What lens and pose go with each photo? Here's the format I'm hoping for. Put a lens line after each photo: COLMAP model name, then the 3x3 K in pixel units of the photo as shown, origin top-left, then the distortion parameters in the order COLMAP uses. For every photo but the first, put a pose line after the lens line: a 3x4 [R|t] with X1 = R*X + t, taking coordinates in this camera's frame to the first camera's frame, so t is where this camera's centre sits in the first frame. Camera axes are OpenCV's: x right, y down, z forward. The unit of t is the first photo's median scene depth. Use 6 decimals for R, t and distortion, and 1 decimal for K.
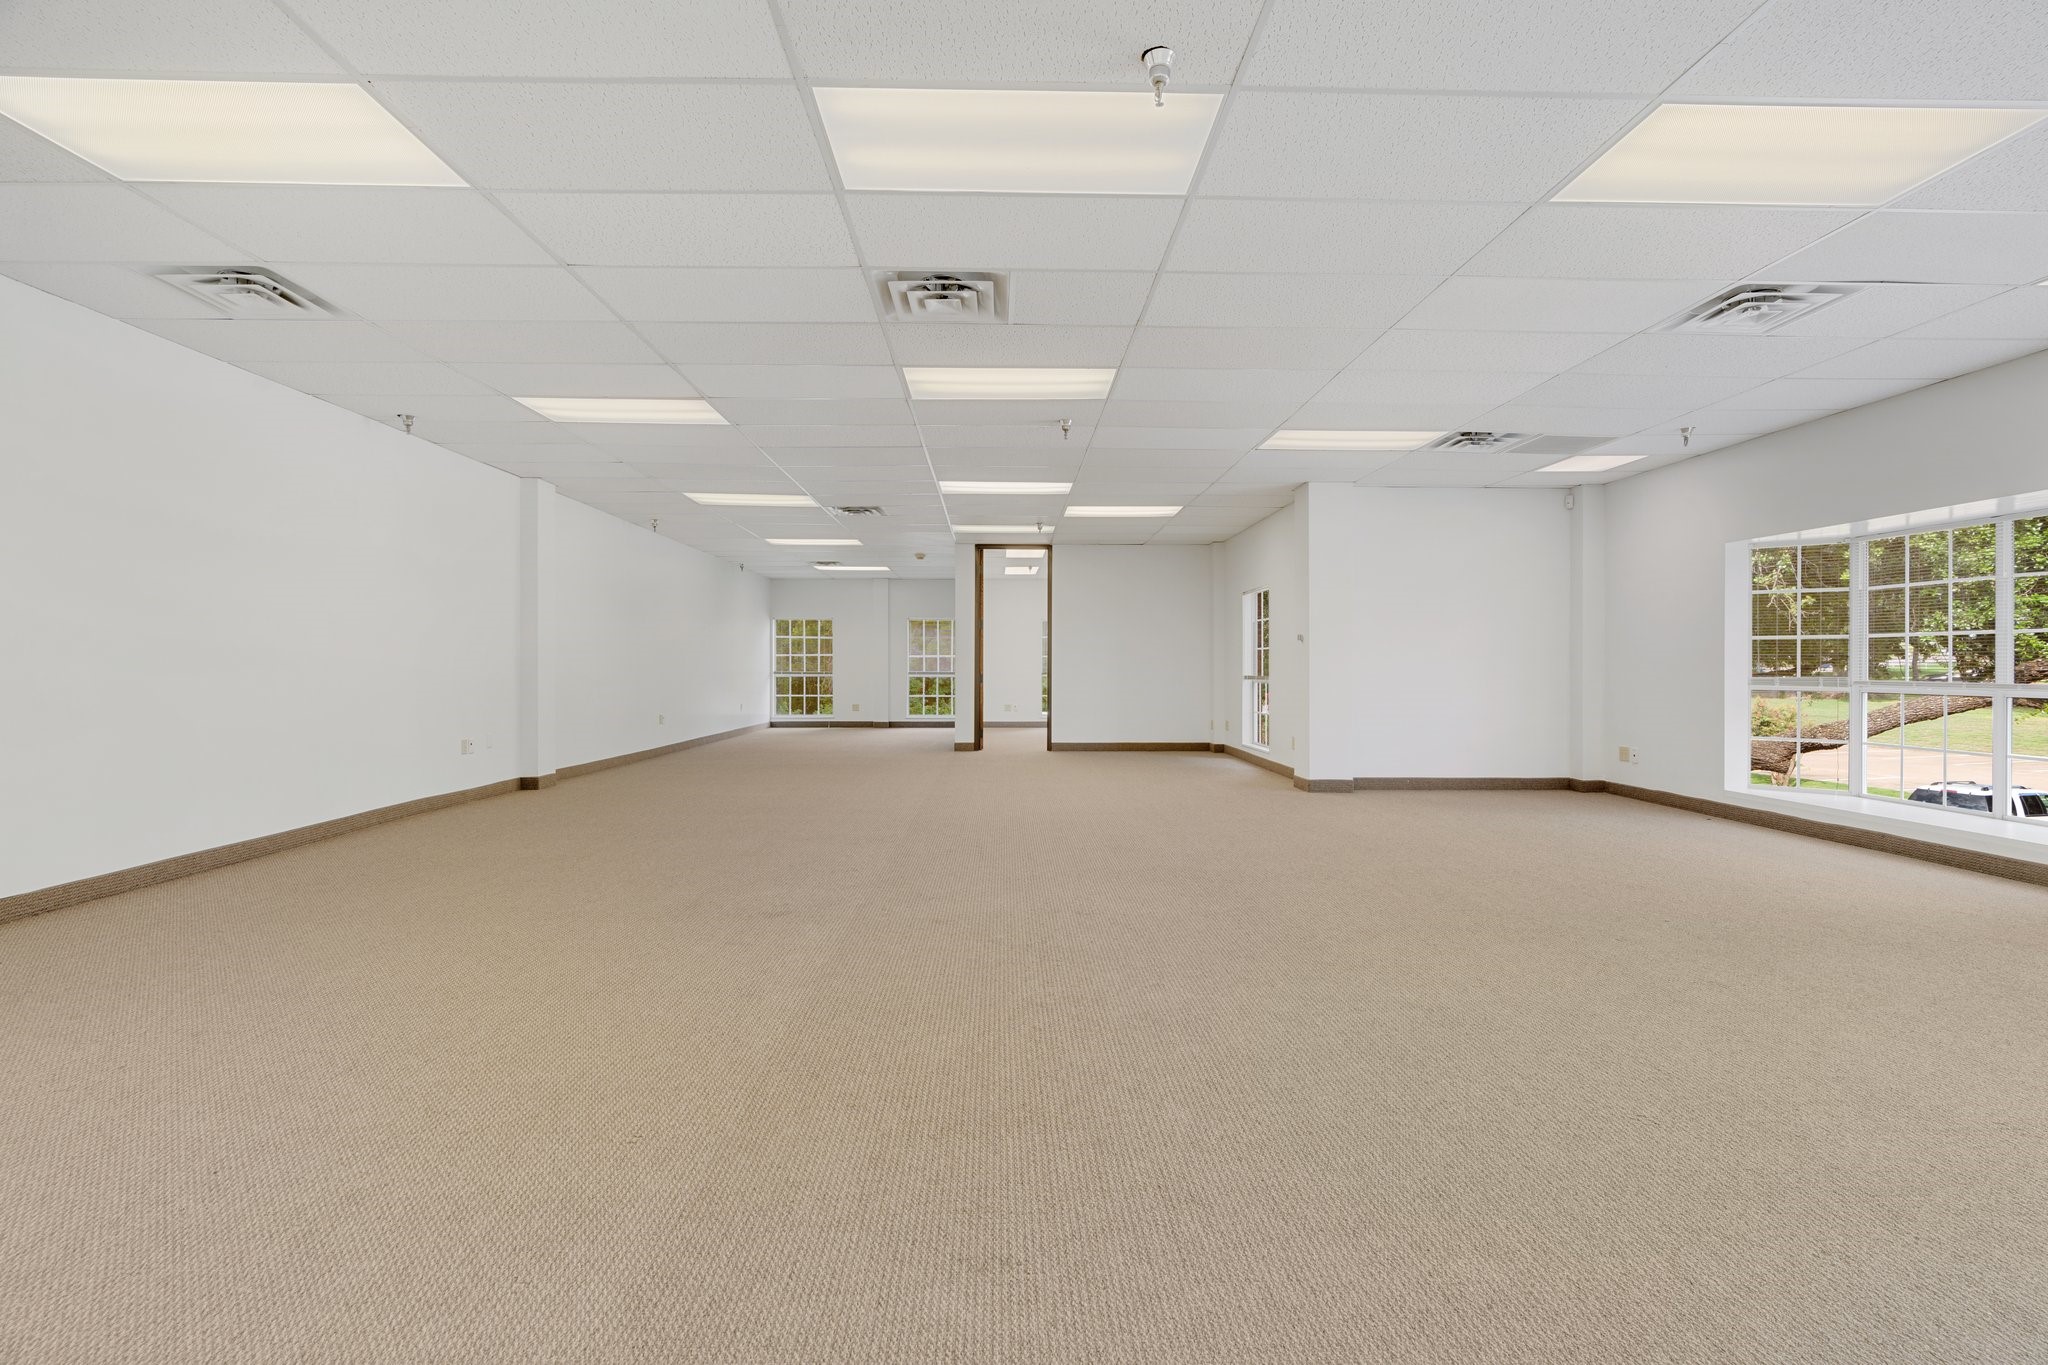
lens RADIAL K [[916.0, 0, 1014.3], [0, 916.0, 673.2], [0, 0, 1]] dist [-0.007253, 0.000342]
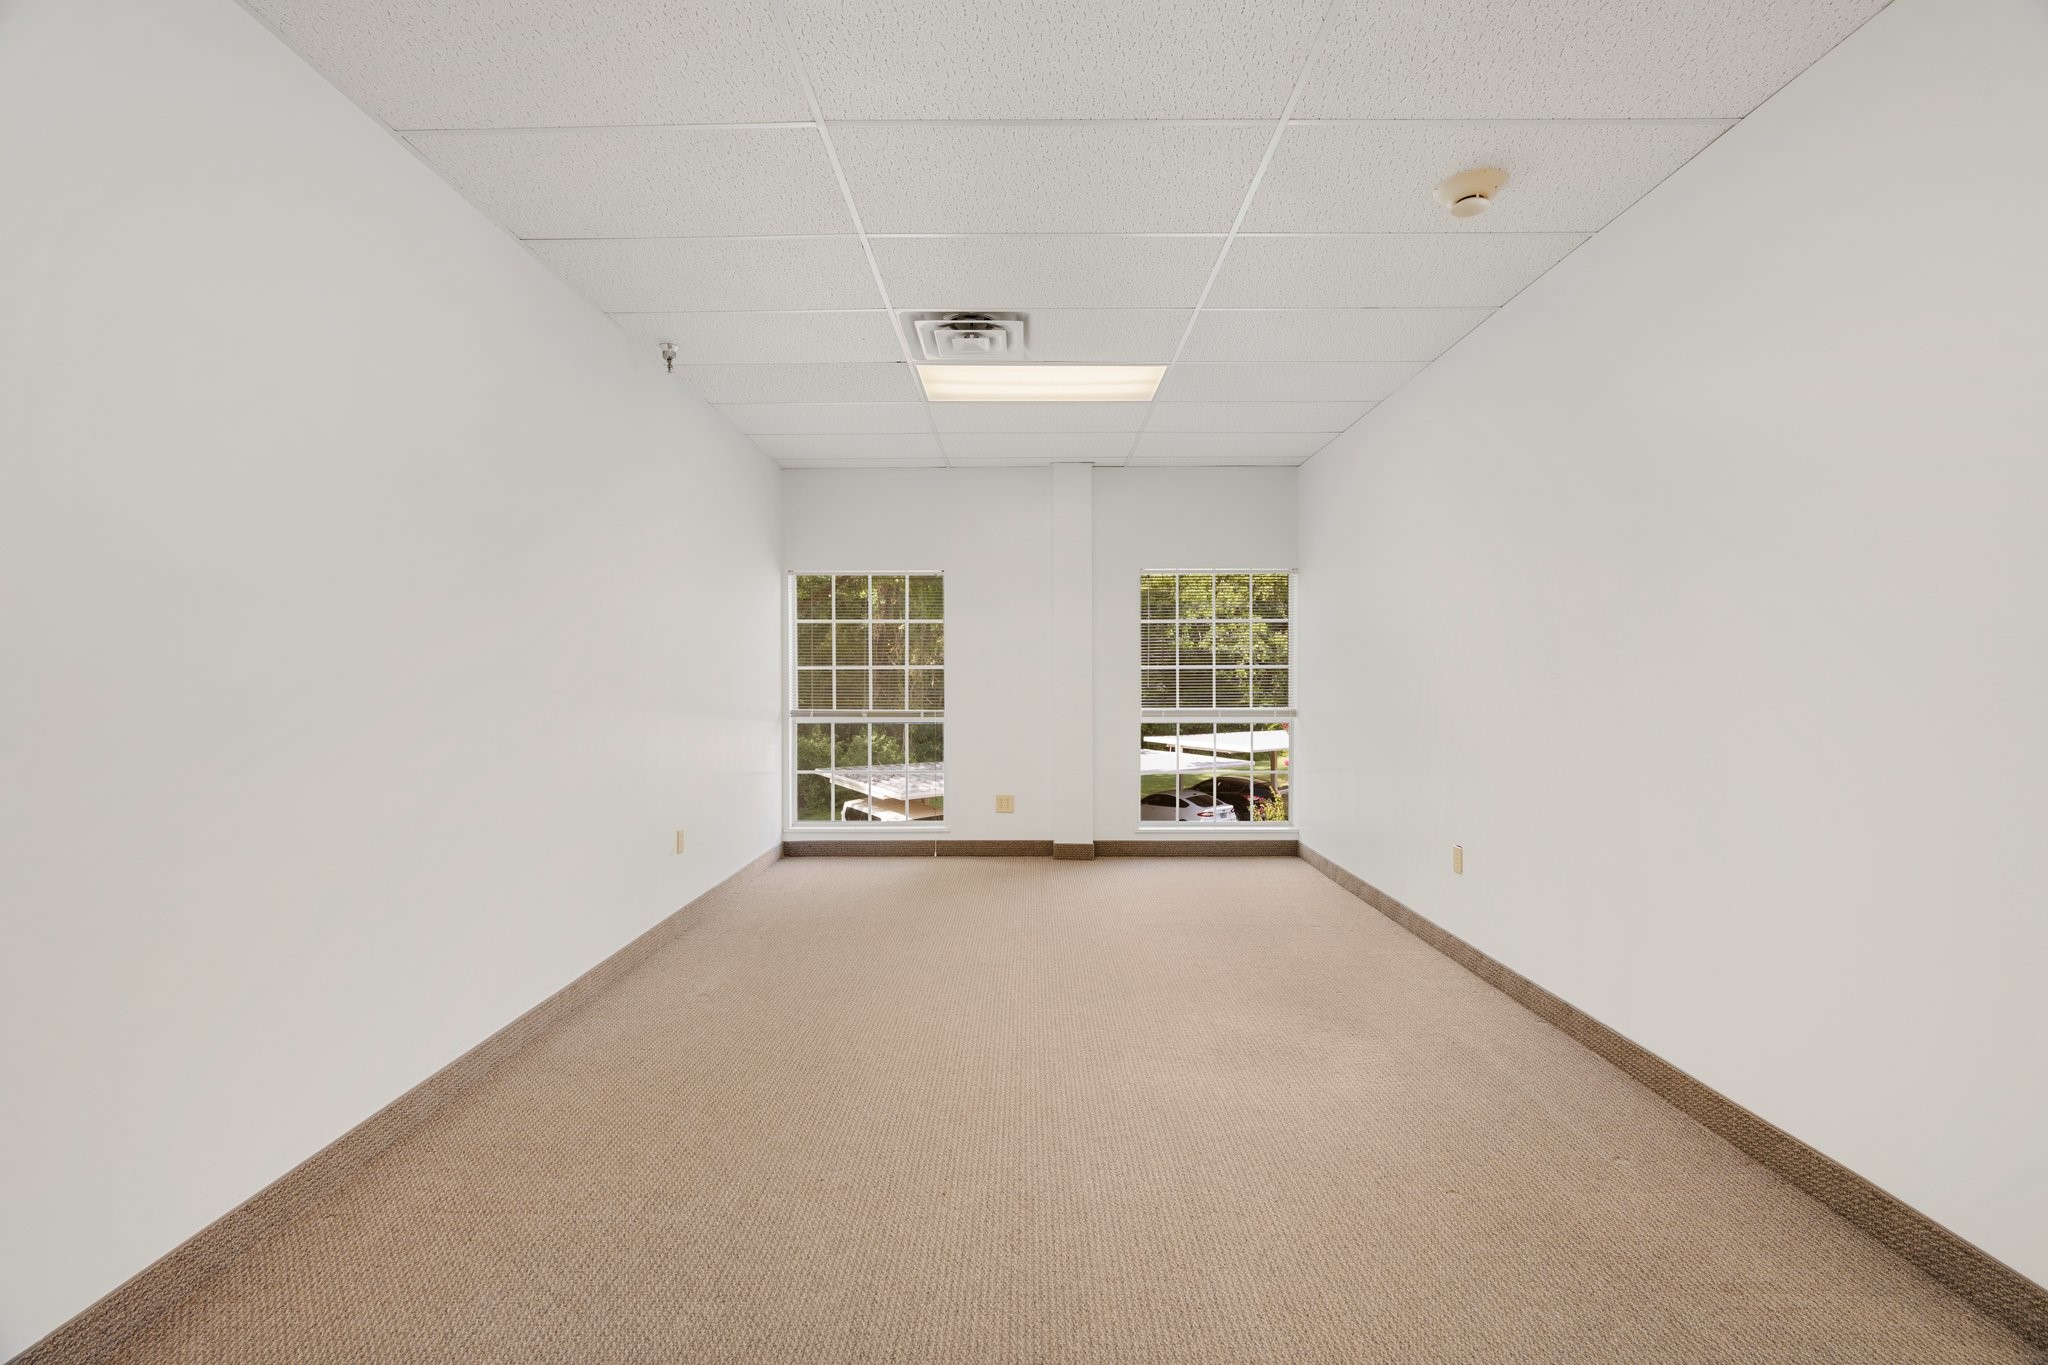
lens RADIAL K [[916.0, 0, 1038.1], [0, 916.0, 684.4], [0, 0, 1]] dist [-0.007253, 0.000342]
pose [[0.999897, -0.006413, -0.012801, -0.156183], [0.006390, 0.999978, -0.001850, -0.011778], [0.012813, 0.001768, 0.999916, 0.625206]]
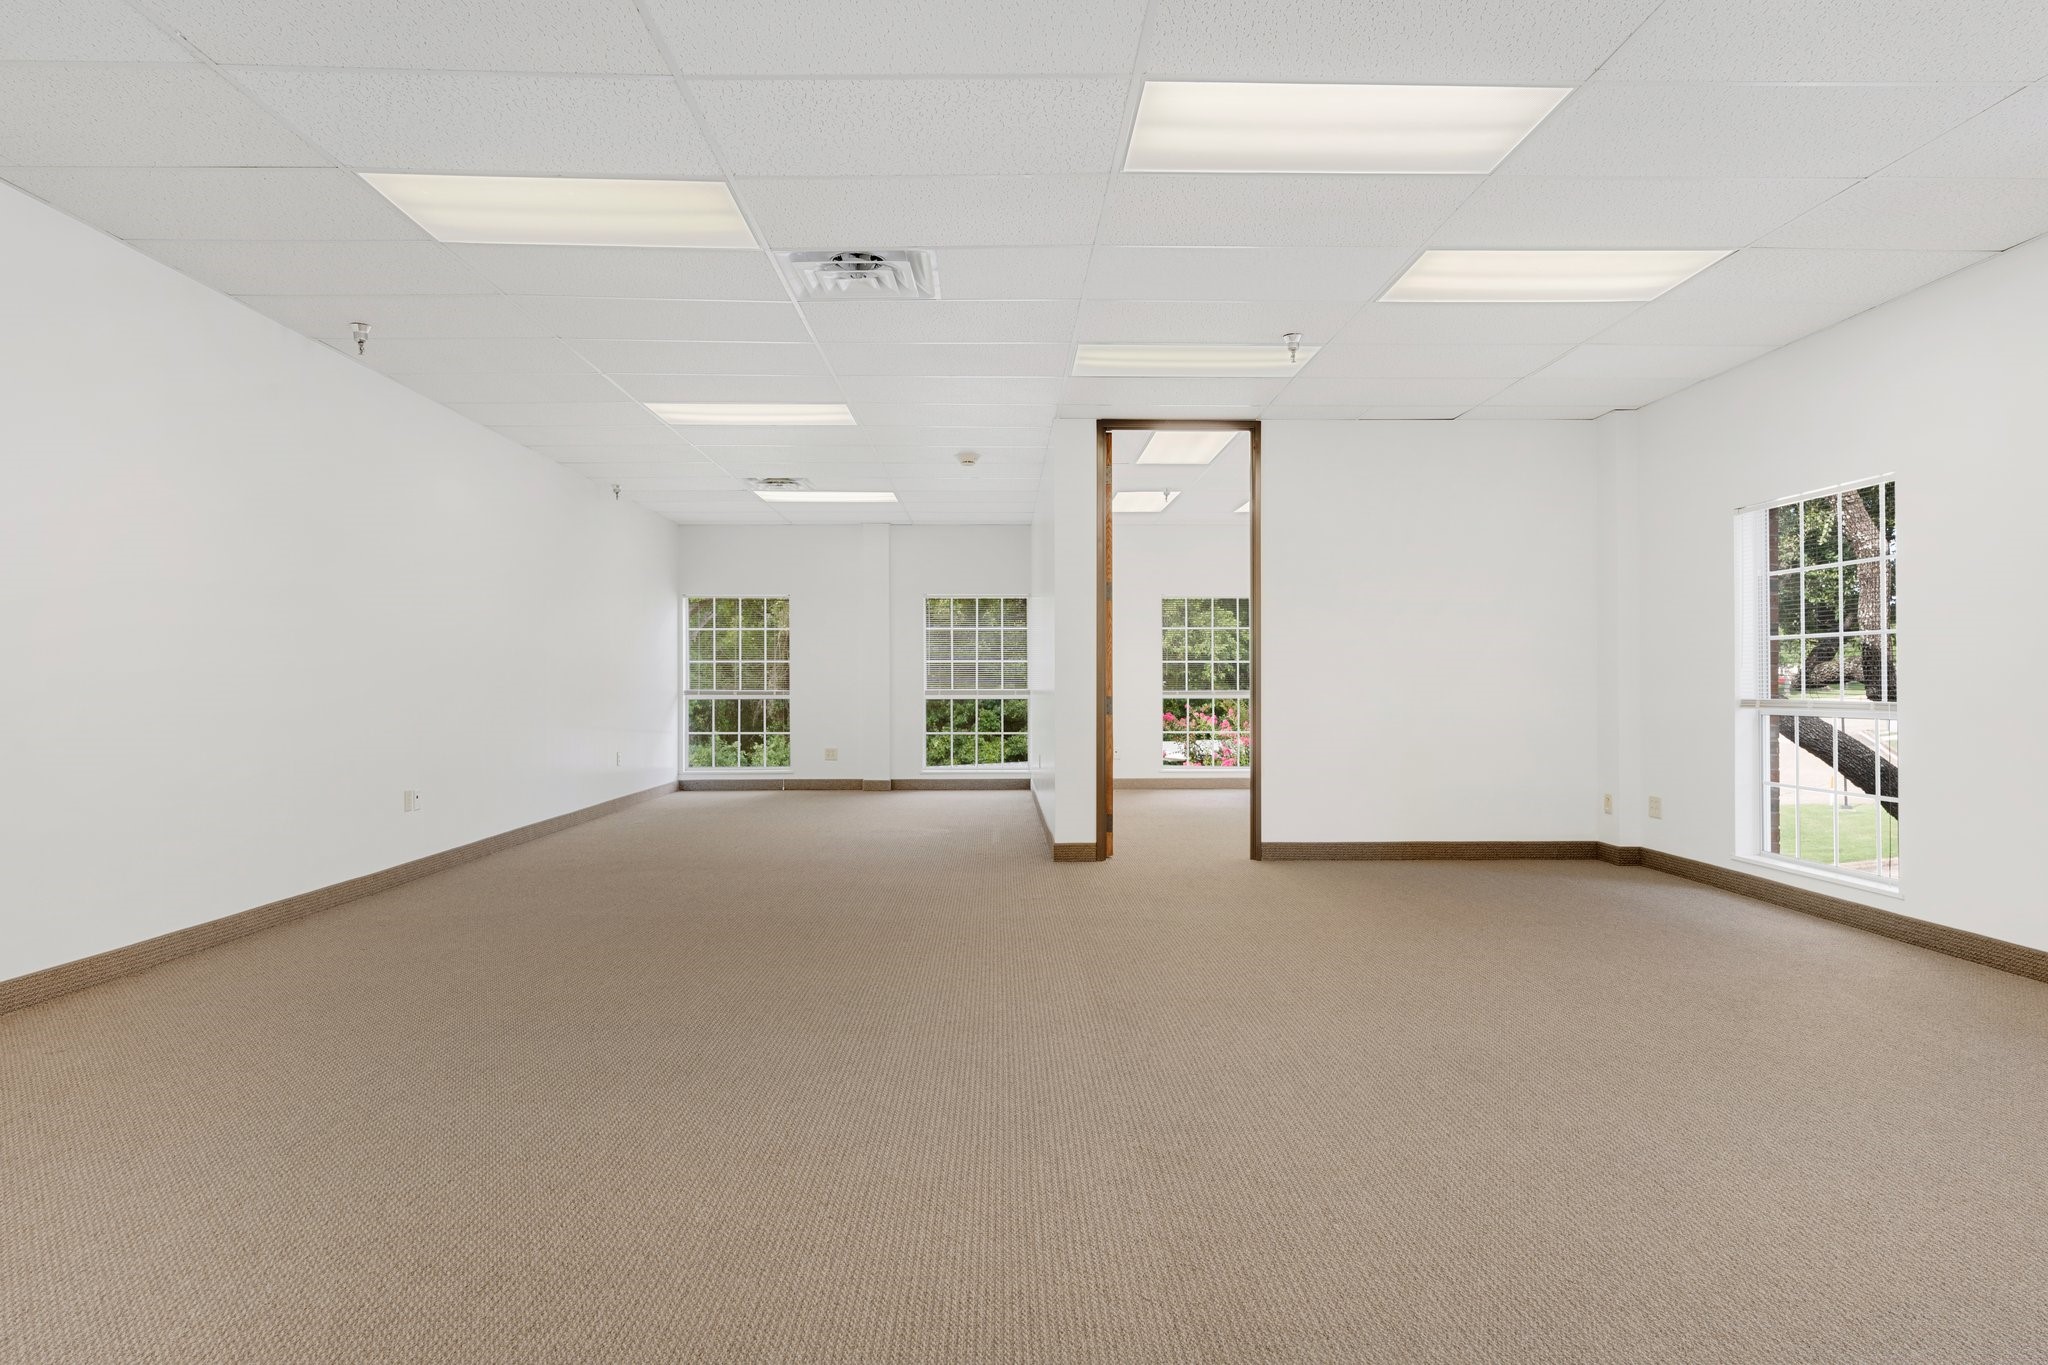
lens RADIAL K [[1121.2, 0, 1022.7], [0, 1121.2, 676.2], [0, 0, 1]] dist [-0.001217, 0.000036]
pose [[0.999945, -0.003133, 0.010048, -0.064004], [0.003251, 0.999926, -0.011704, -0.001946], [-0.010011, 0.011736, 0.999881, 0.317932]]
